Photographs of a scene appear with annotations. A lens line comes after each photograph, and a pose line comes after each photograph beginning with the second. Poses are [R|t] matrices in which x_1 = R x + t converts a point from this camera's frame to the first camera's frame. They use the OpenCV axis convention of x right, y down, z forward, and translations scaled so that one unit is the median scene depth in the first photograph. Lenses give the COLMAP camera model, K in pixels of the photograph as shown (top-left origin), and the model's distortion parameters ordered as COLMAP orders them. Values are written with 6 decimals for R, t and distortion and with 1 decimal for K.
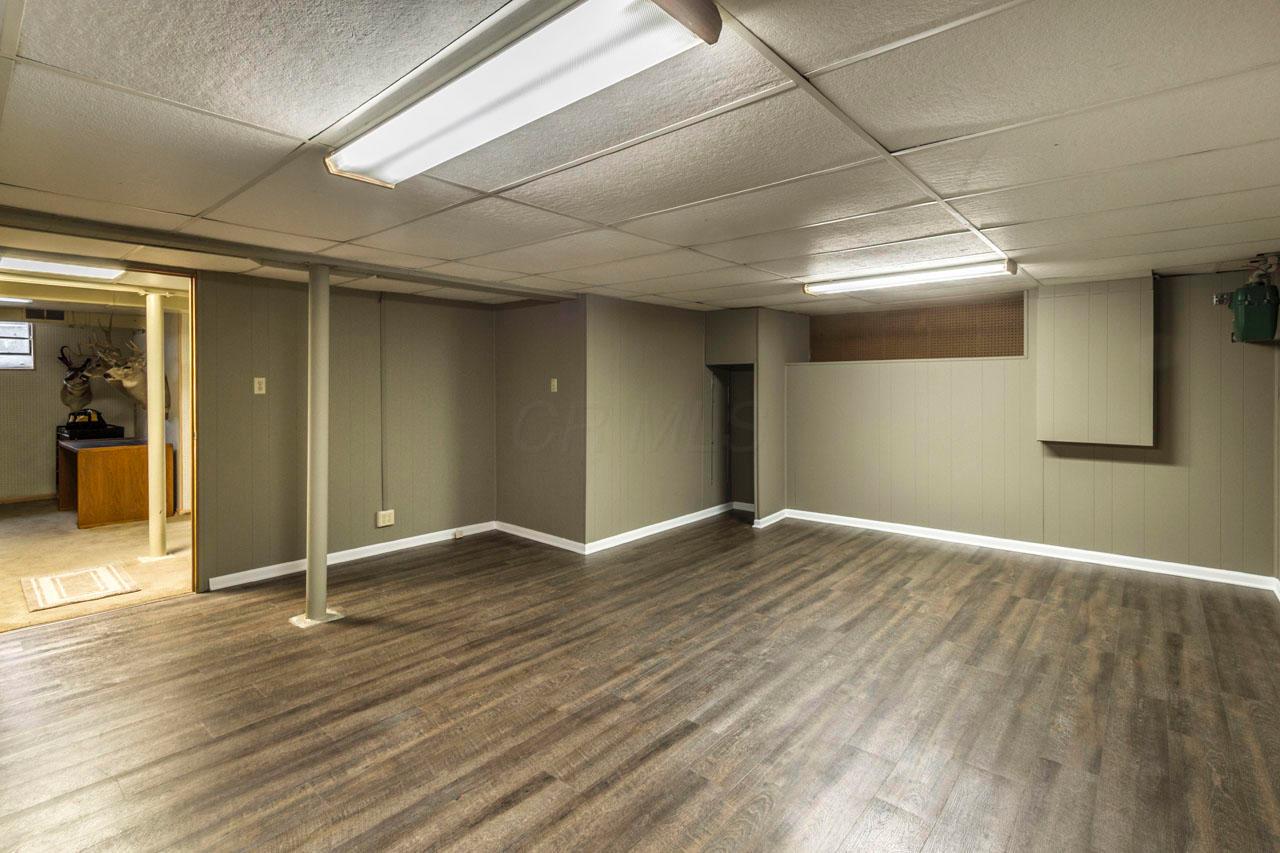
lens RADIAL K [[585.9, 0, 642.6], [0, 585.9, 389.9], [0, 0, 1]] dist [0.000813, 0.000404]
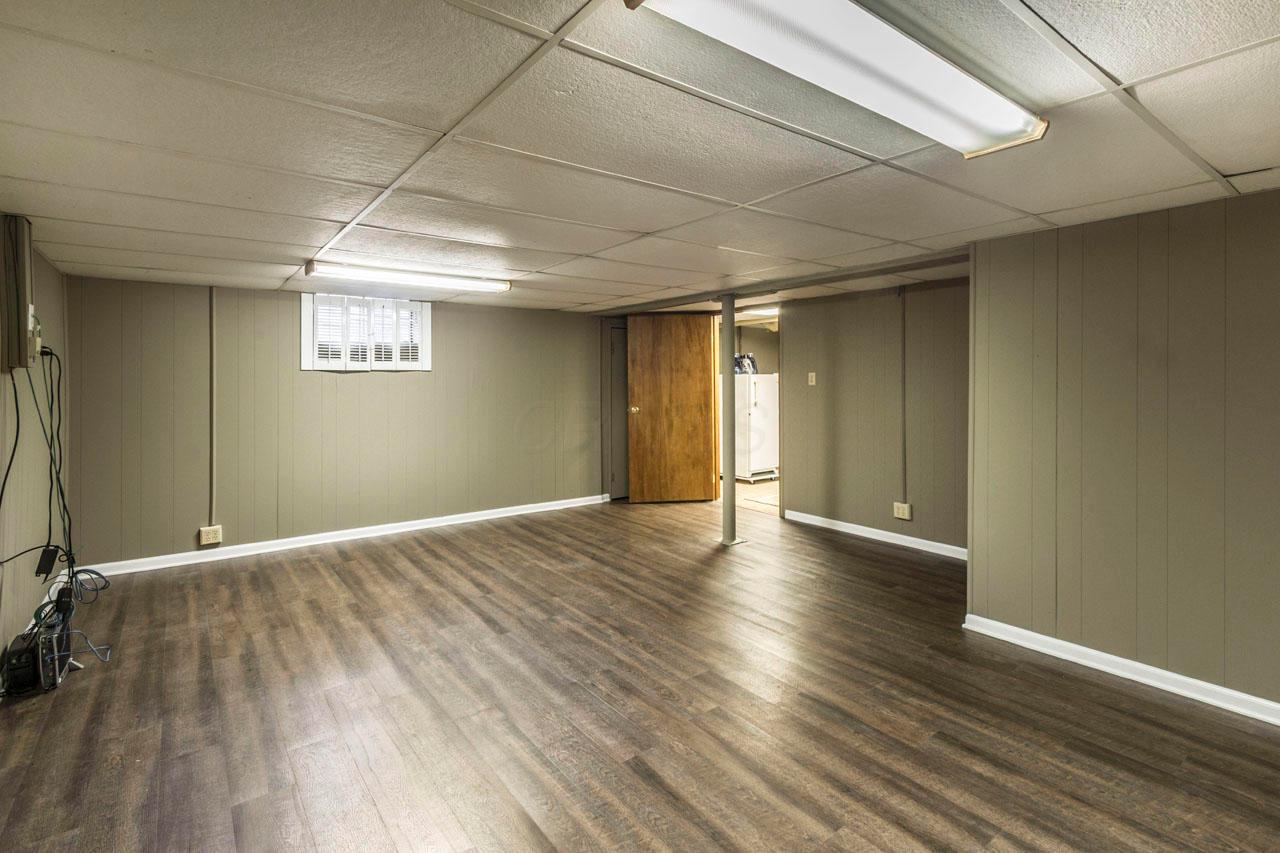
lens RADIAL K [[611.9, 0, 639.3], [0, 611.9, 385.4], [0, 0, 1]] dist [-0.001065, -0.000267]
pose [[-0.212416, 0.010583, -0.977122, 1.198293], [-0.005459, 0.999913, 0.012016, -0.010137], [0.977164, 0.007886, -0.212340, 1.391517]]
